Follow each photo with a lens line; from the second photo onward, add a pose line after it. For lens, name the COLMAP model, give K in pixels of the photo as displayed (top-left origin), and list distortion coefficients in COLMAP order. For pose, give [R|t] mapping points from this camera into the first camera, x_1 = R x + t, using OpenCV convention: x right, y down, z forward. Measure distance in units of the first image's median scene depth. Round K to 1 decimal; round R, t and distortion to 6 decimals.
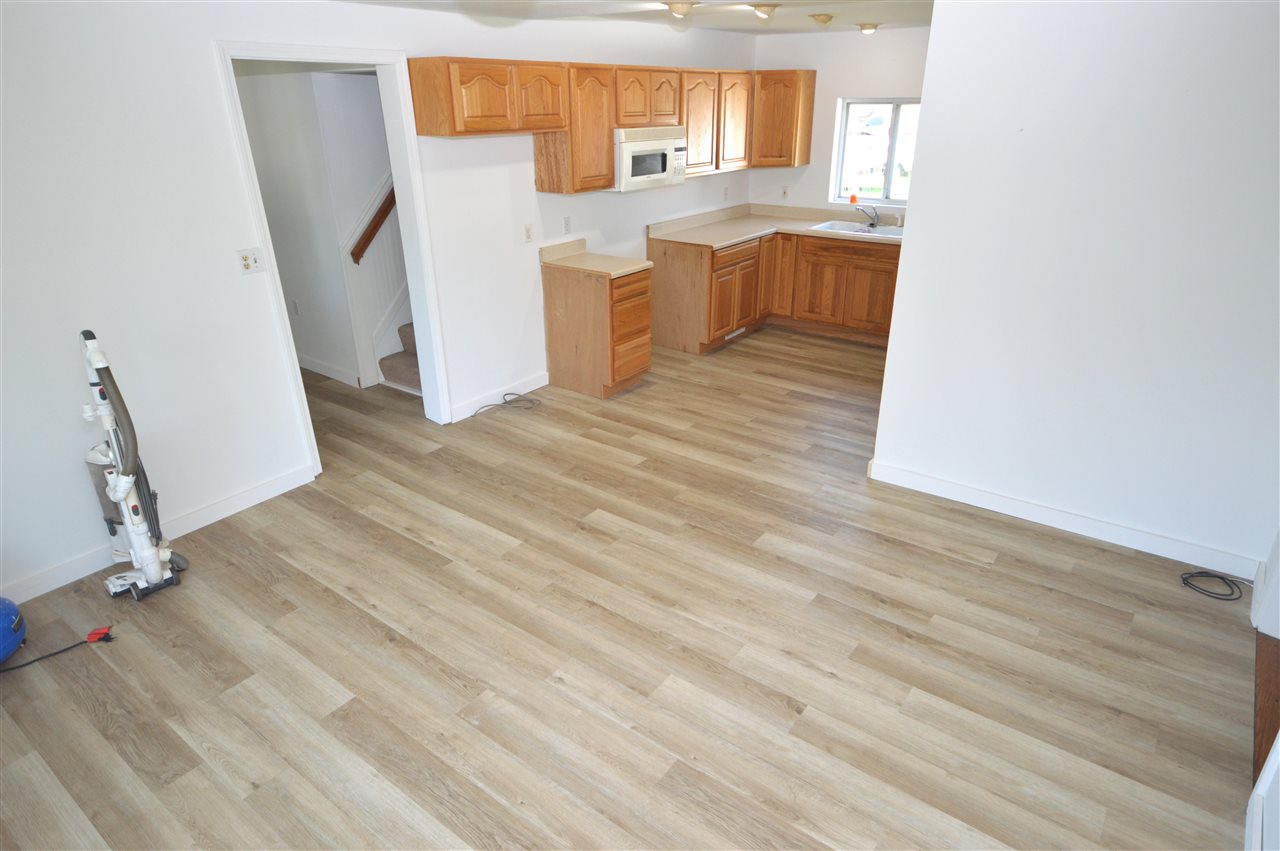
lens RADIAL K [[757.9, 0, 642.0], [0, 757.9, 423.4], [0, 0, 1]] dist [0.000816, 0.022003]
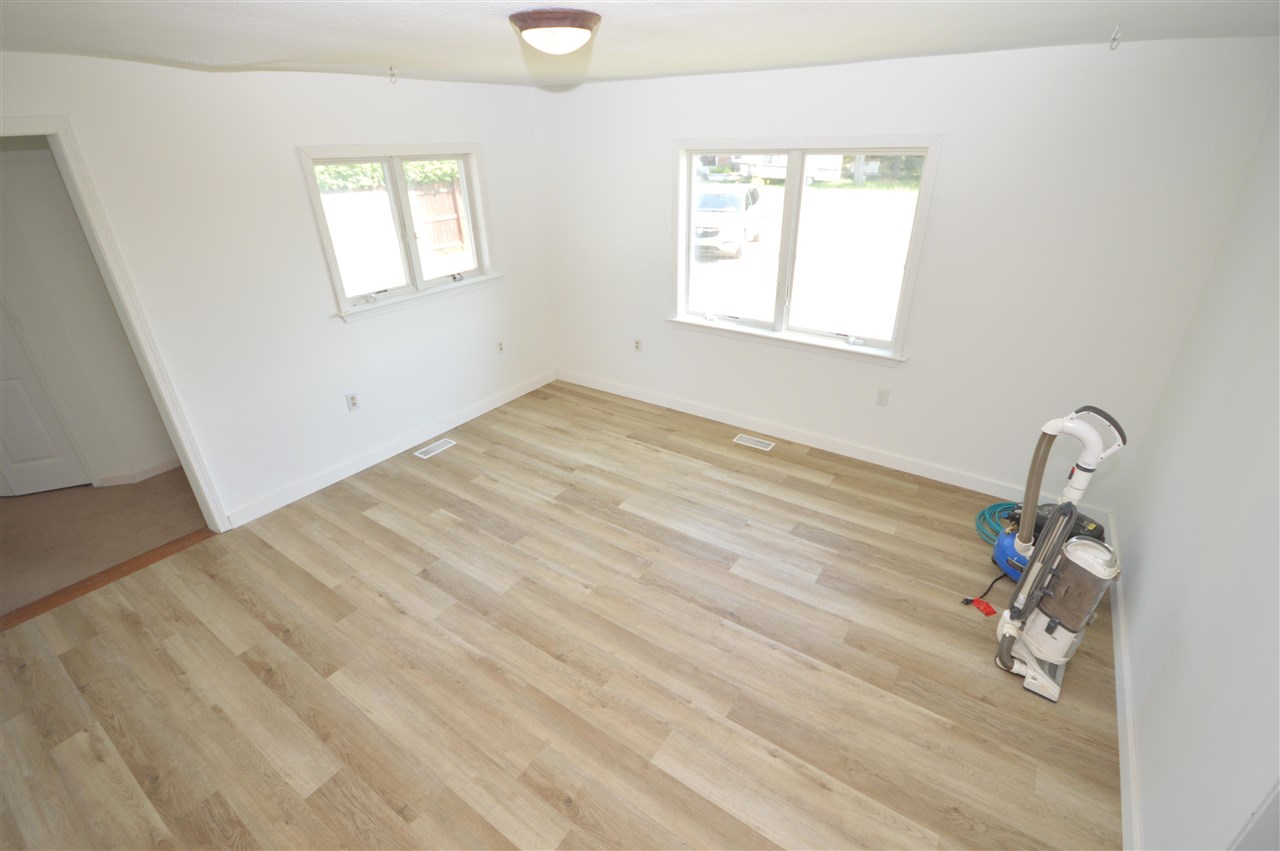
lens RADIAL K [[569.6, 0, 642.7], [0, 569.6, 423.9], [0, 0, 1]] dist [-0.000552, -0.000169]
pose [[-0.998719, 0.042096, -0.028073, -0.158886], [0.005766, 0.645891, 0.763408, -0.516353], [0.050268, 0.762268, -0.645306, 1.186685]]
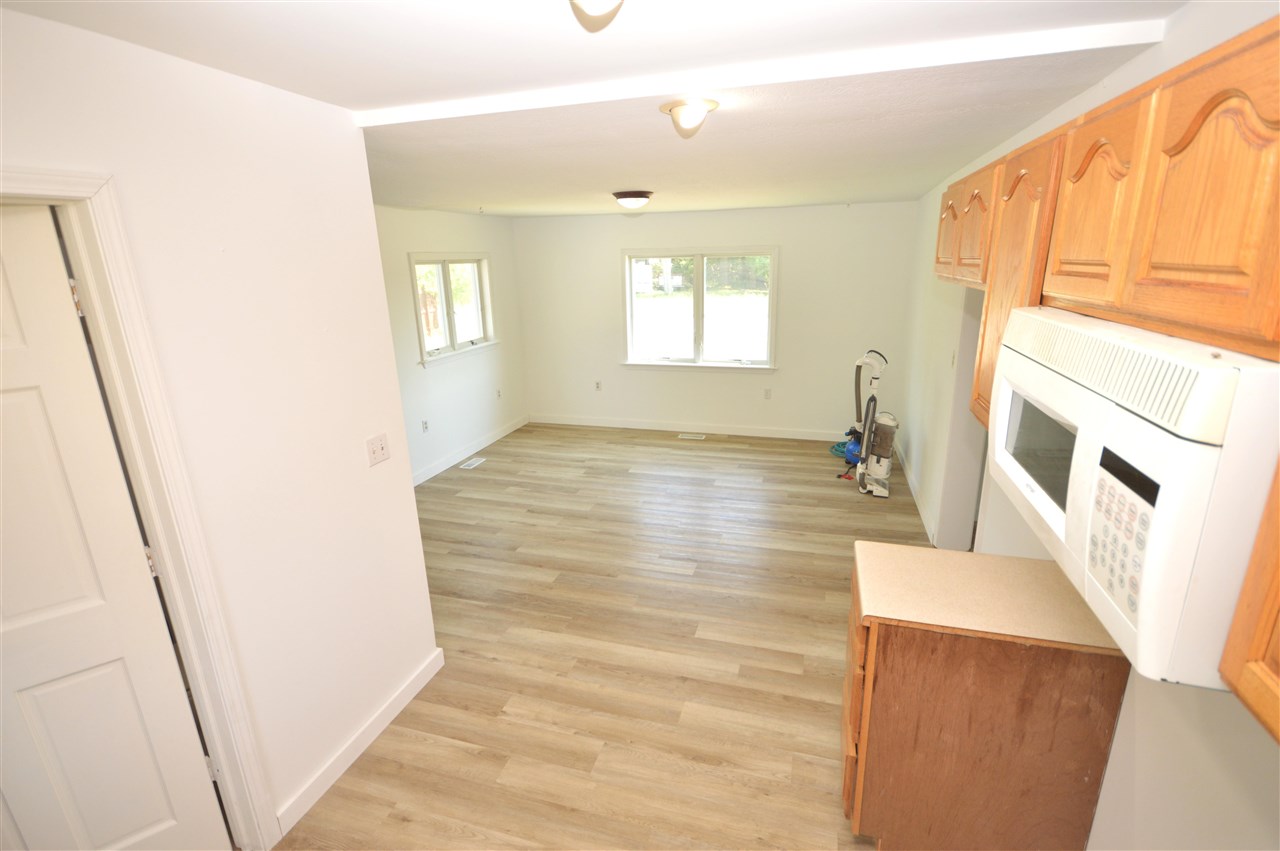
lens RADIAL K [[585.2, 0, 643.8], [0, 585.2, 425.1], [0, 0, 1]] dist [0.000309, 0.000016]
pose [[-0.936772, 0.124423, -0.327072, 0.331407], [-0.109950, 0.782670, 0.612649, -0.726026], [0.332217, 0.609874, -0.719504, 1.727048]]
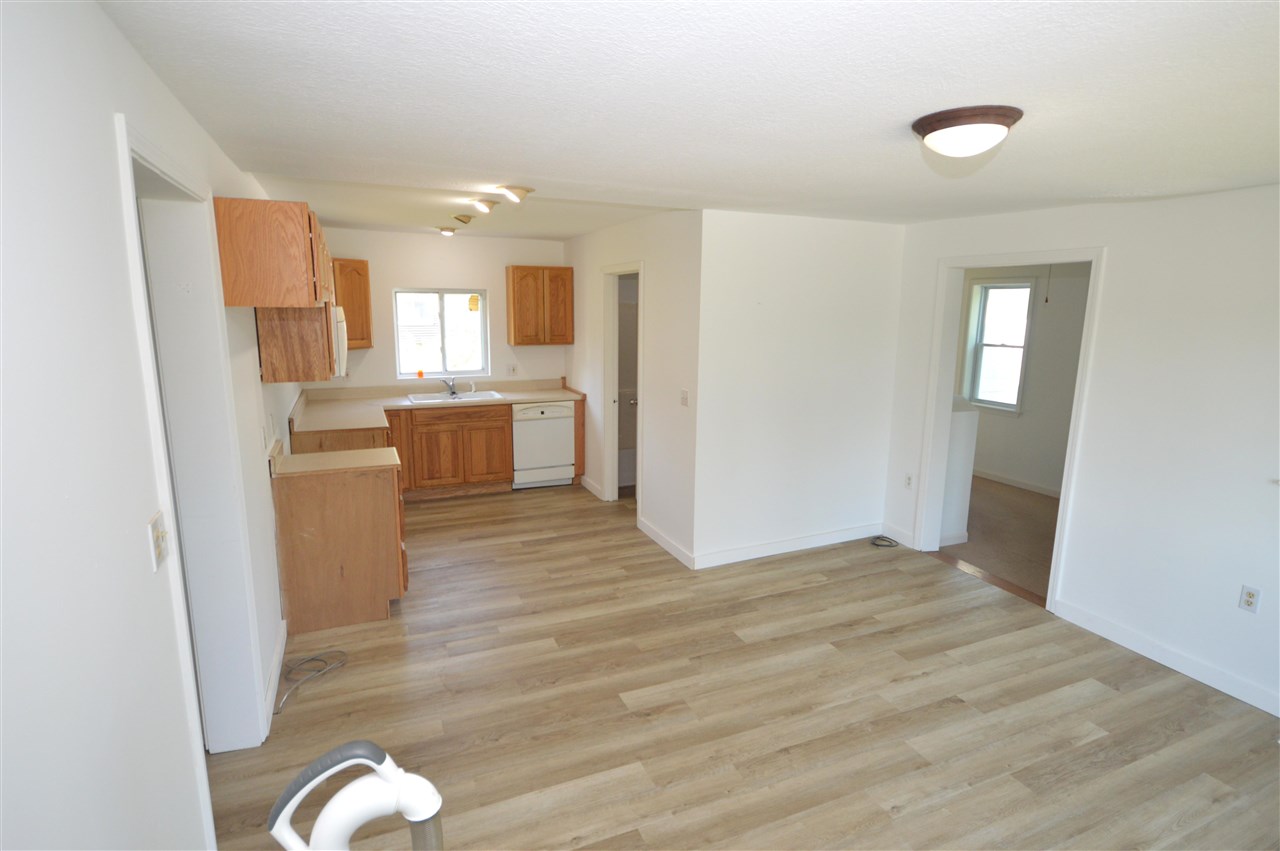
lens RADIAL K [[652.7, 0, 643.4], [0, 652.7, 424.3], [0, 0, 1]] dist [0.001388, -0.001130]
pose [[0.487975, -0.144252, 0.860856, -0.769057], [0.332727, 0.942525, -0.030668, -0.180789], [-0.806953, 0.301395, 0.507924, 0.560474]]
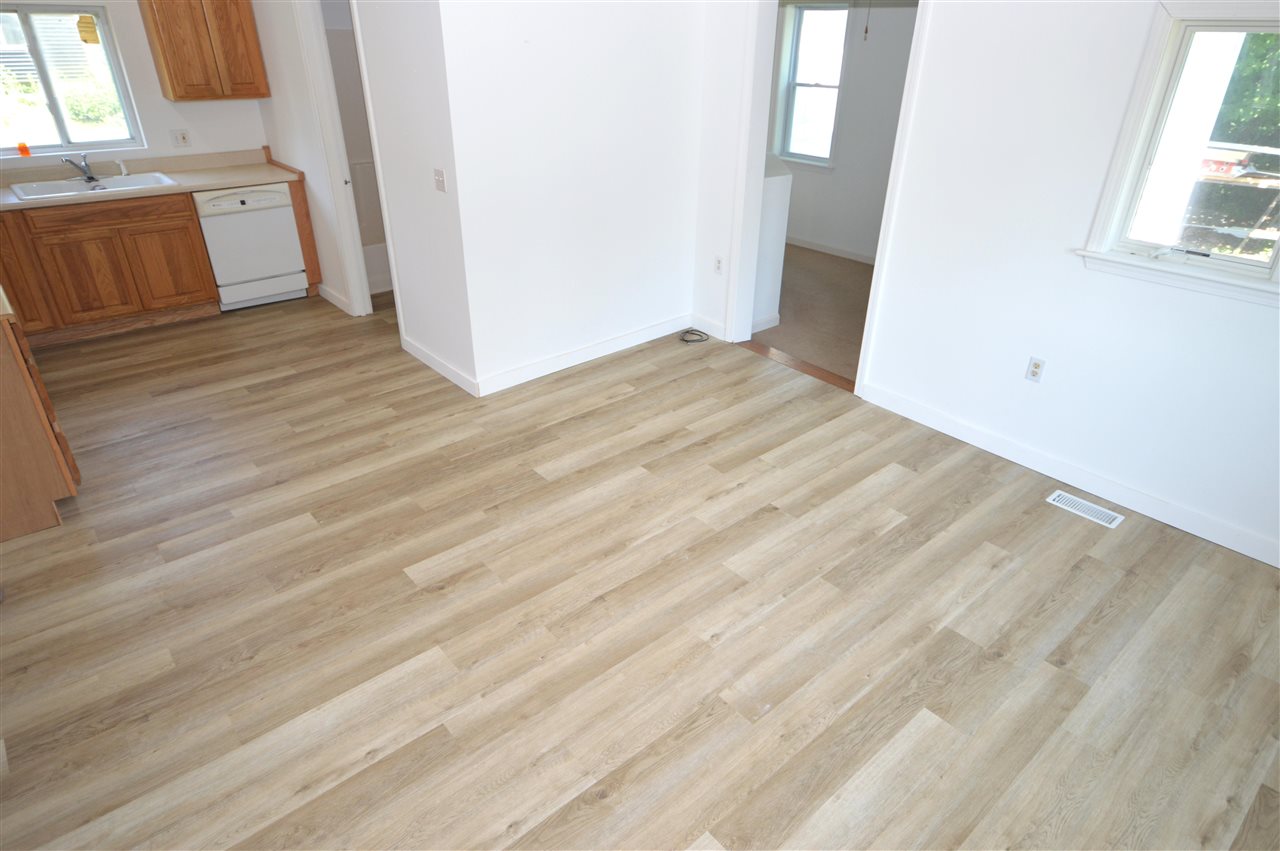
lens RADIAL K [[757.9, 0, 642.0], [0, 757.9, 423.4], [0, 0, 1]] dist [0.000816, 0.022003]
pose [[0.208110, -0.448529, 0.869202, -0.691518], [0.375194, 0.857286, 0.352549, -0.218193], [-0.903283, 0.252751, 0.346695, 0.562591]]
